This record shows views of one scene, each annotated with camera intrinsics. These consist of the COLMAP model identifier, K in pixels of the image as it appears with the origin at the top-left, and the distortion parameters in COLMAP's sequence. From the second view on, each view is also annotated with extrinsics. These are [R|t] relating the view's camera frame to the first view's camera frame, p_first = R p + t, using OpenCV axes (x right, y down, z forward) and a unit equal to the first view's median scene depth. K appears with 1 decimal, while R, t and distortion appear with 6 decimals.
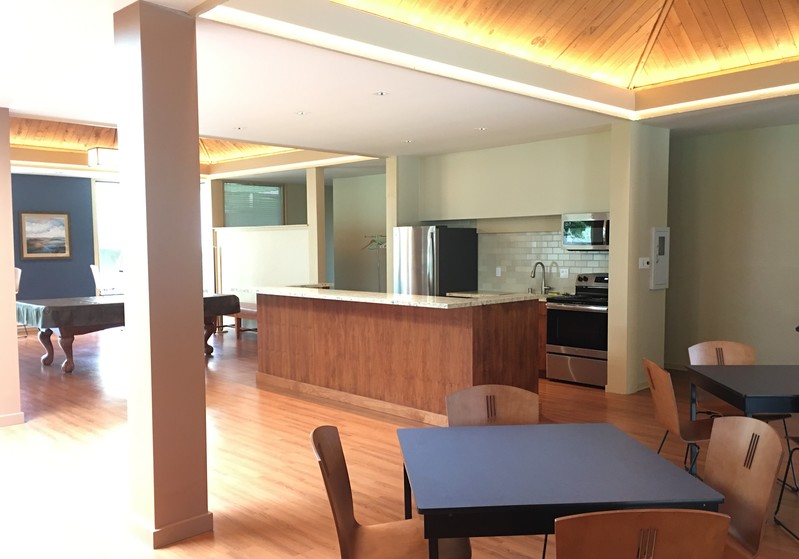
lens RADIAL K [[679.1, 0, 399.5], [0, 679.1, 279.5], [0, 0, 1]] dist [-0.000708, -0.001987]
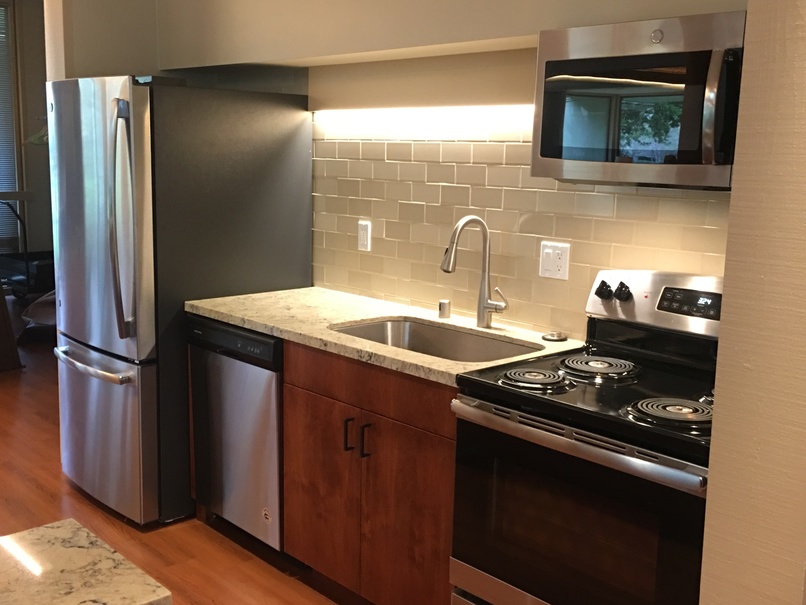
lens RADIAL K [[900.0, 0, 403.0], [0, 900.0, 302.5], [0, 0, 1]] dist [0.032904, 0.021246]
pose [[0.999518, 0.025775, -0.017301, 0.202533], [-0.023557, 0.992727, 0.118063, -0.036931], [0.020218, -0.117599, 0.992855, 0.679191]]
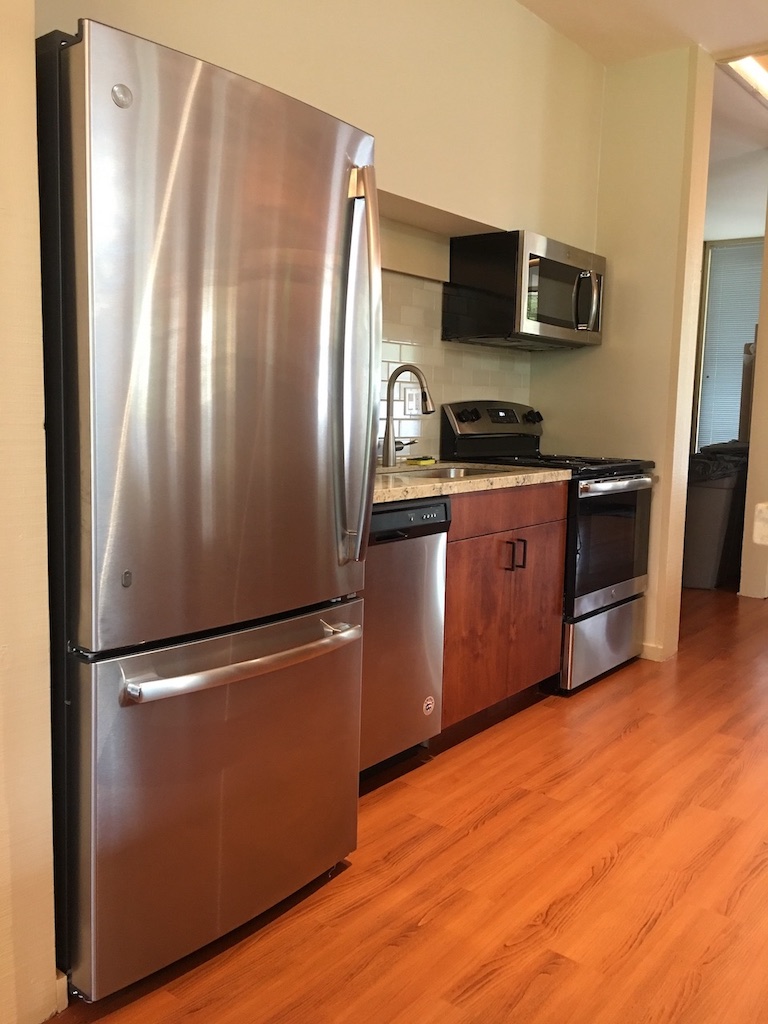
lens RADIAL K [[867.8, 0, 384.0], [0, 867.8, 512.0], [0, 0, 1]] dist [0.026769, -0.010181]
pose [[-0.140969, -0.121991, 0.982469, -0.208743], [0.026263, 0.991569, 0.126890, -0.011037], [-0.989666, 0.043690, -0.136577, 1.154388]]
